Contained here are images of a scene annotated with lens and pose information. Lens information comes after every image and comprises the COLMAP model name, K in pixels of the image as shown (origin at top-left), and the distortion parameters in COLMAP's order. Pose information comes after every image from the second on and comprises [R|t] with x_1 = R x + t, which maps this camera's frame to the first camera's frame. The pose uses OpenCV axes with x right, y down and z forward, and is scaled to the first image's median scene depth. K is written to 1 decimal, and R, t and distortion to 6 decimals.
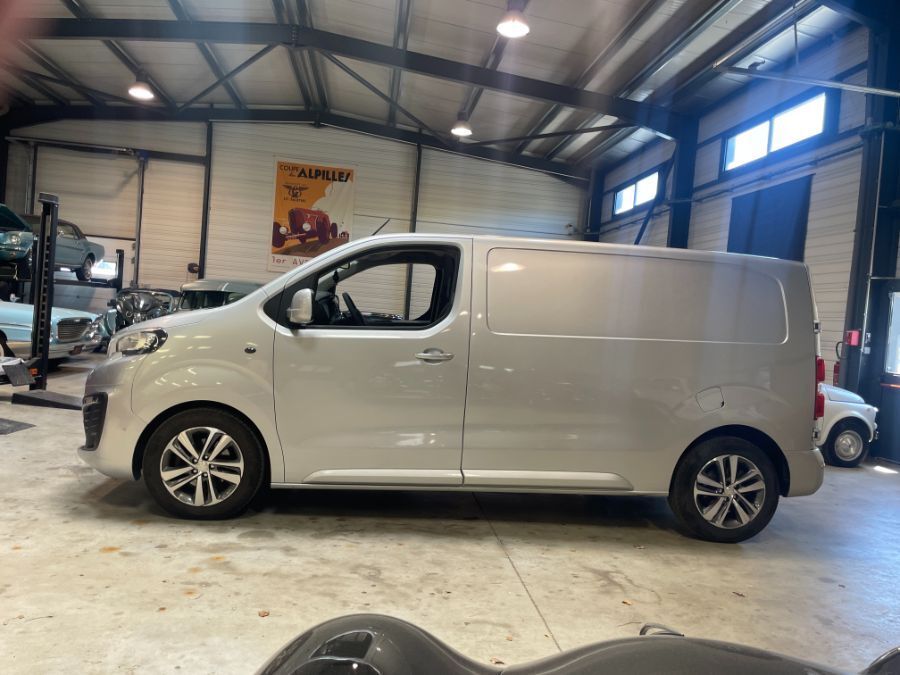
lens RADIAL K [[681.6, 0, 449.1], [0, 681.6, 339.3], [0, 0, 1]] dist [0.093424, -0.125350]
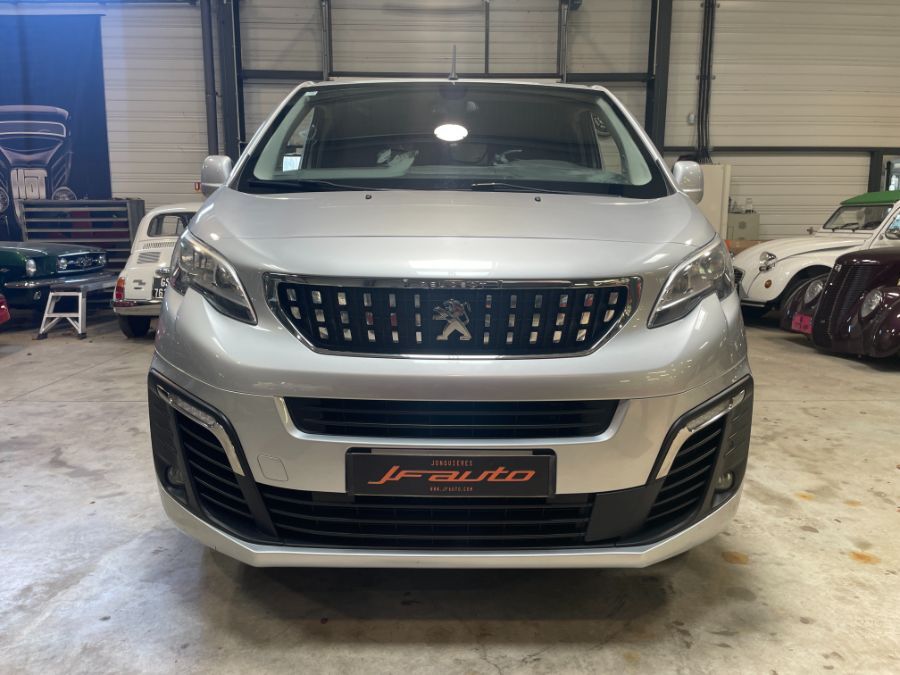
lens RADIAL K [[681.6, 0, 455.4], [0, 681.6, 334.6], [0, 0, 1]] dist [0.093424, -0.125350]
pose [[0.093053, -0.237319, 0.966965, -0.993057], [0.037912, 0.971319, 0.234739, -0.075524], [-0.994939, 0.014816, 0.099381, 1.163143]]
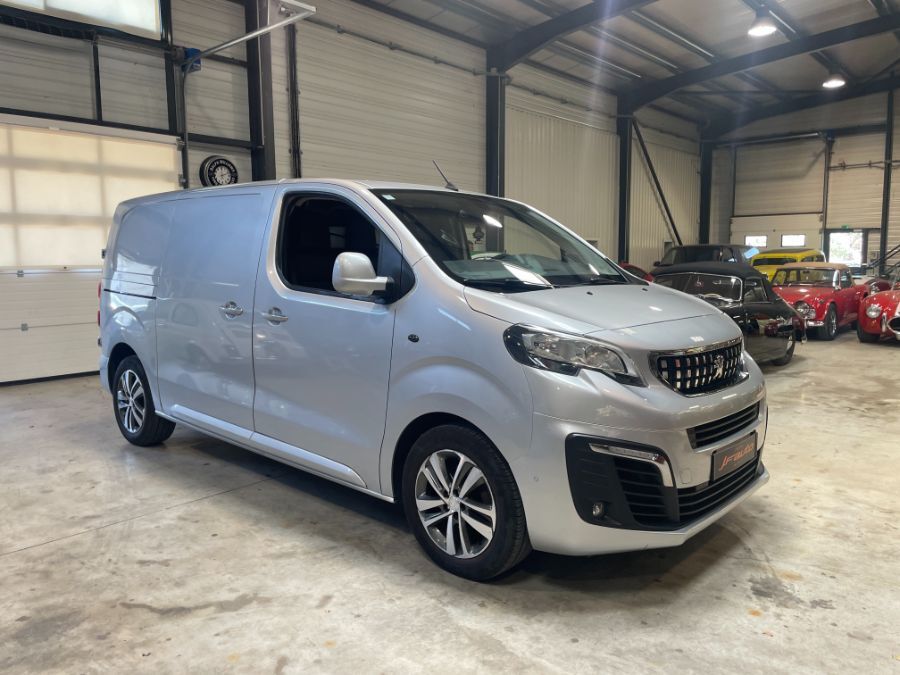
lens RADIAL K [[681.6, 0, 450.6], [0, 681.6, 335.4], [0, 0, 1]] dist [0.093424, -0.125350]
pose [[-0.671081, -0.154425, 0.725123, -0.915885], [-0.020717, 0.981591, 0.189869, -0.155576], [-0.741095, 0.112395, -0.661926, 1.936193]]
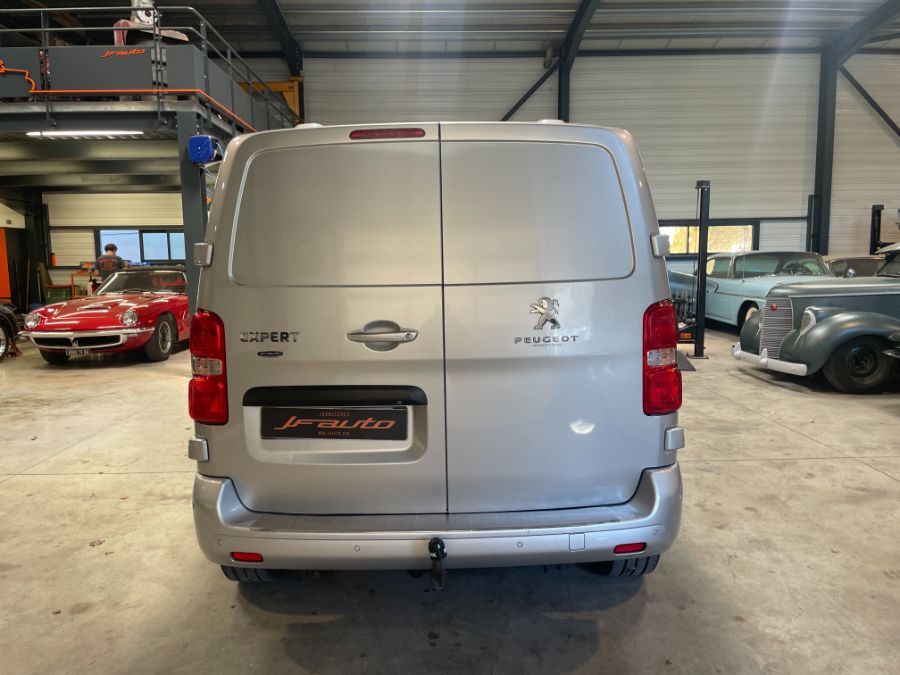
lens RADIAL K [[681.6, 0, 450.9], [0, 681.6, 335.2], [0, 0, 1]] dist [0.093424, -0.125350]
pose [[-0.090514, 0.036791, -0.995215, 1.180443], [-0.028390, 0.998816, 0.039506, 0.020504], [0.995490, 0.031830, -0.089362, 1.390949]]
